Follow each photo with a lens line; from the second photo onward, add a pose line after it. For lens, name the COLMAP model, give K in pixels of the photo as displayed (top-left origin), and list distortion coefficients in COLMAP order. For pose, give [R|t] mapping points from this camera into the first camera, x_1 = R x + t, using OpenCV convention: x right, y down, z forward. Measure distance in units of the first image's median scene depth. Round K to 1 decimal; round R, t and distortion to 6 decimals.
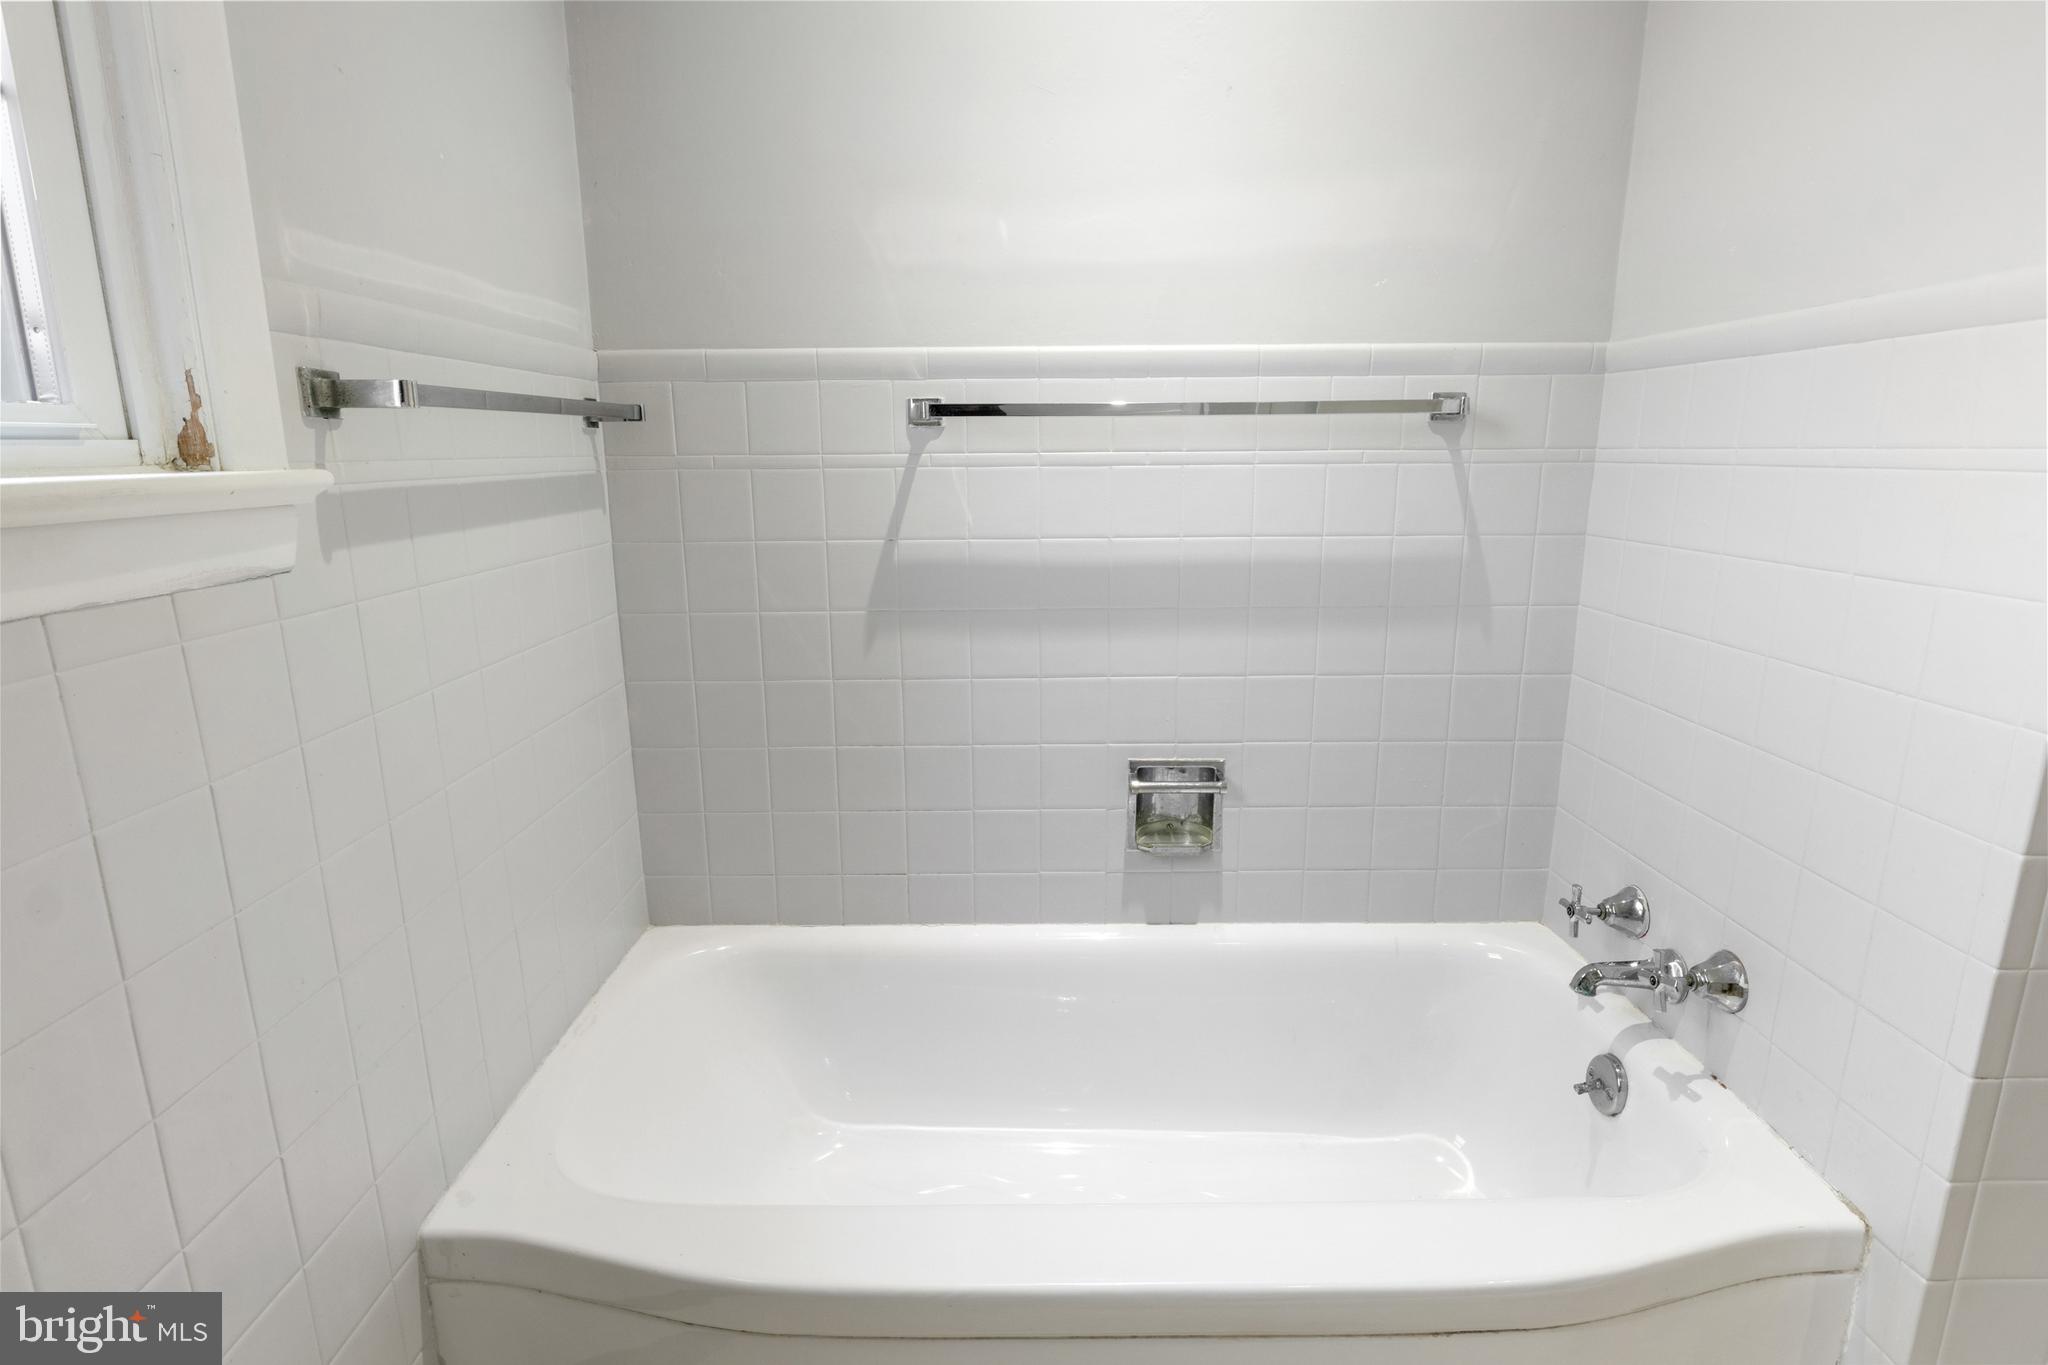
lens RADIAL K [[1088.4, 0, 1018.5], [0, 1088.4, 694.6], [0, 0, 1]] dist [-0.003927, 0.000420]
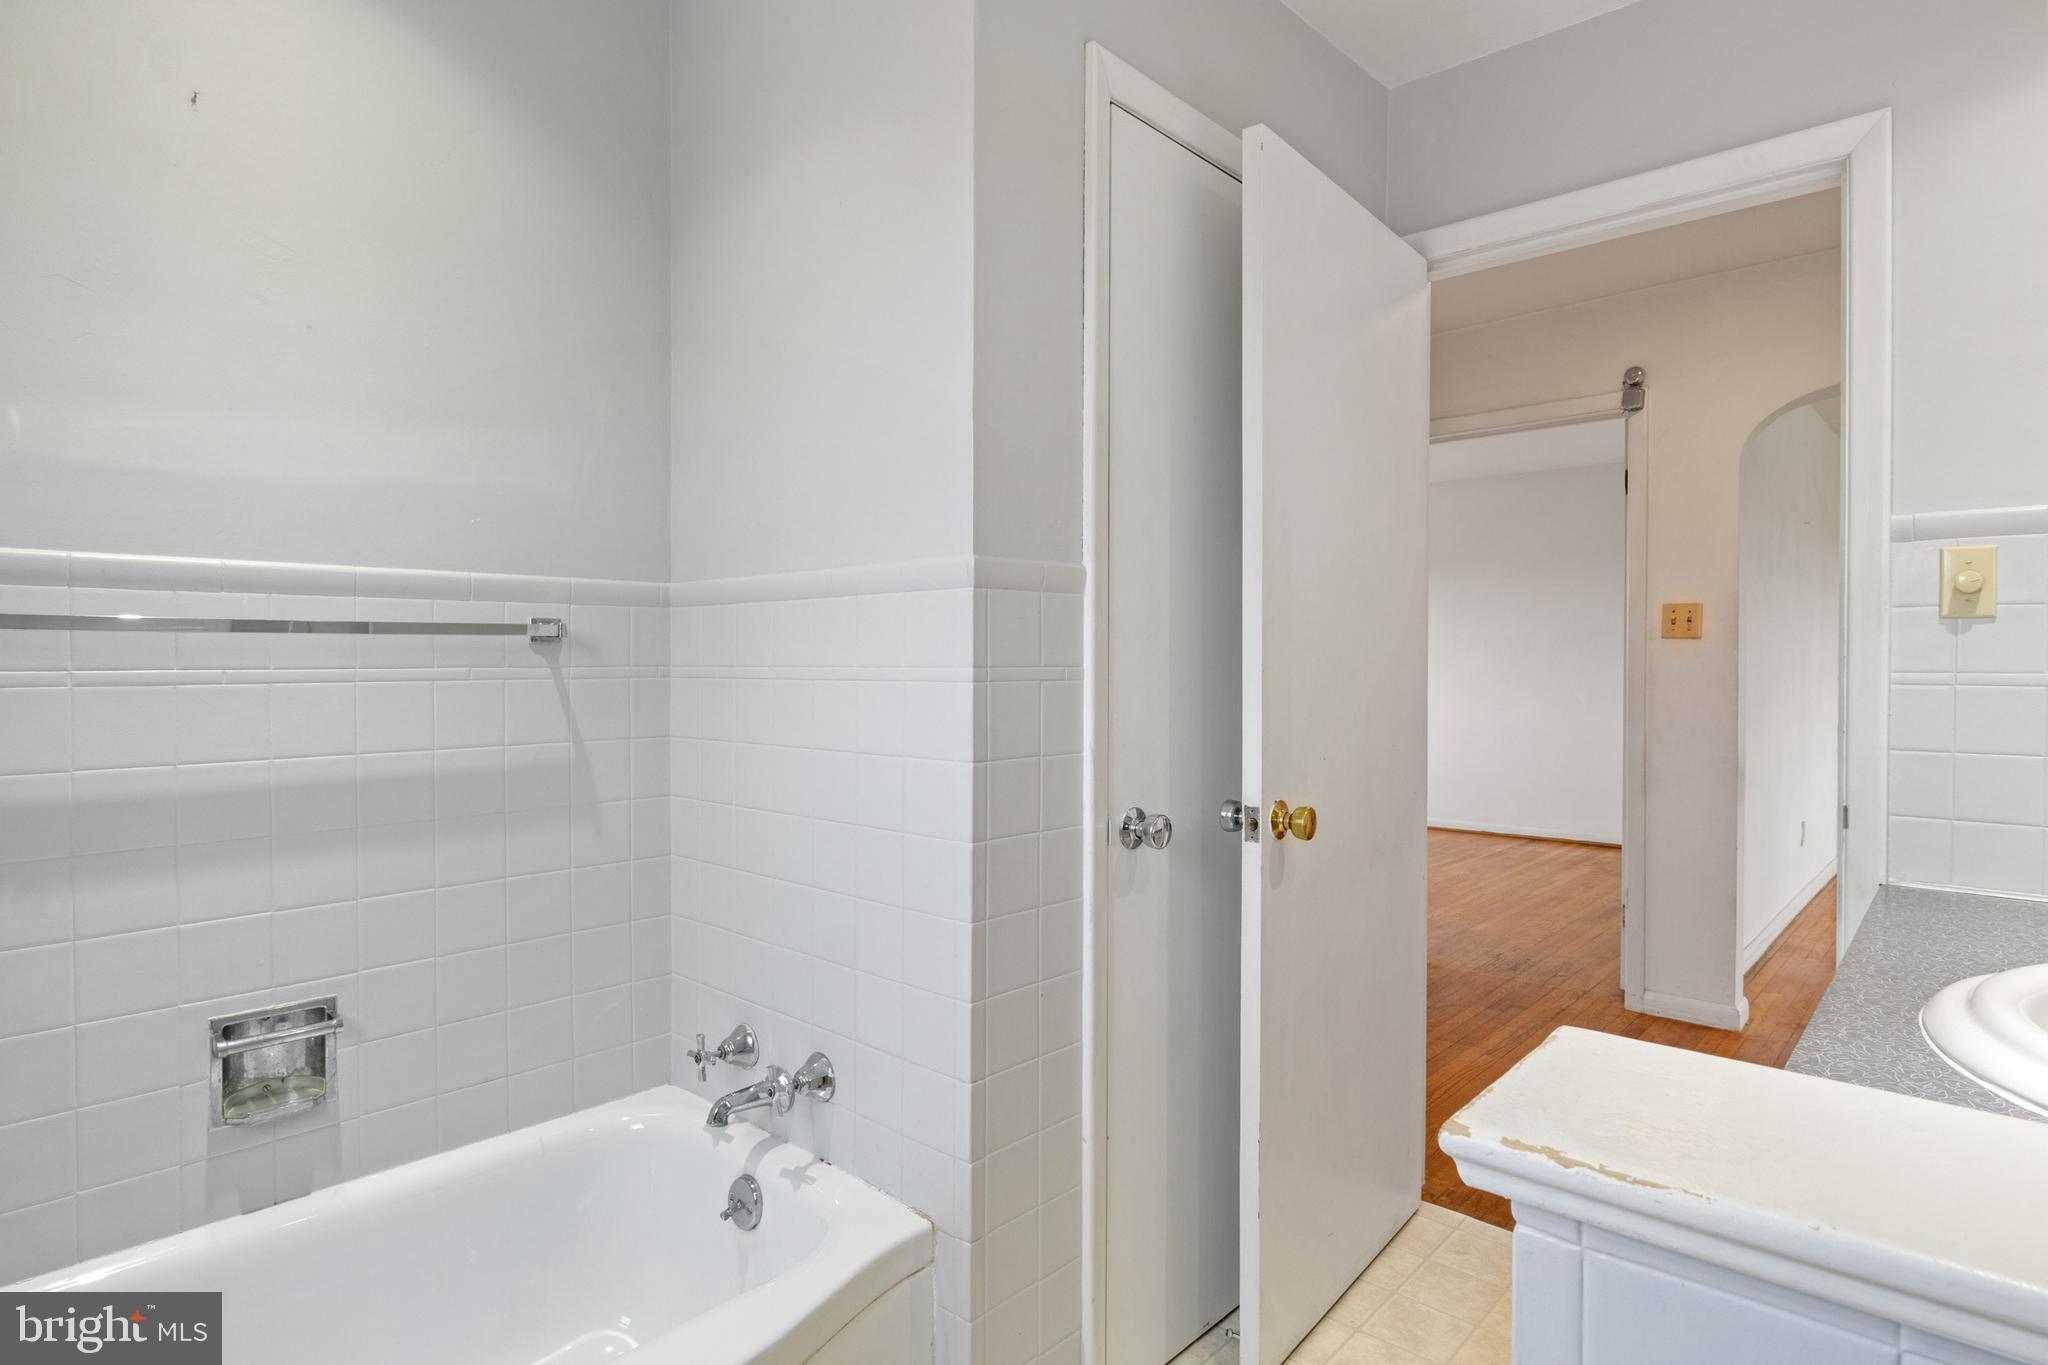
lens RADIAL K [[1088.4, 0, 1024.2], [0, 1088.4, 673.2], [0, 0, 1]] dist [-0.003927, 0.000420]
pose [[0.682687, -0.003691, 0.730701, -0.091062], [0.163372, 0.975444, -0.147709, 0.026744], [-0.712213, 0.220215, 0.666526, -0.097145]]
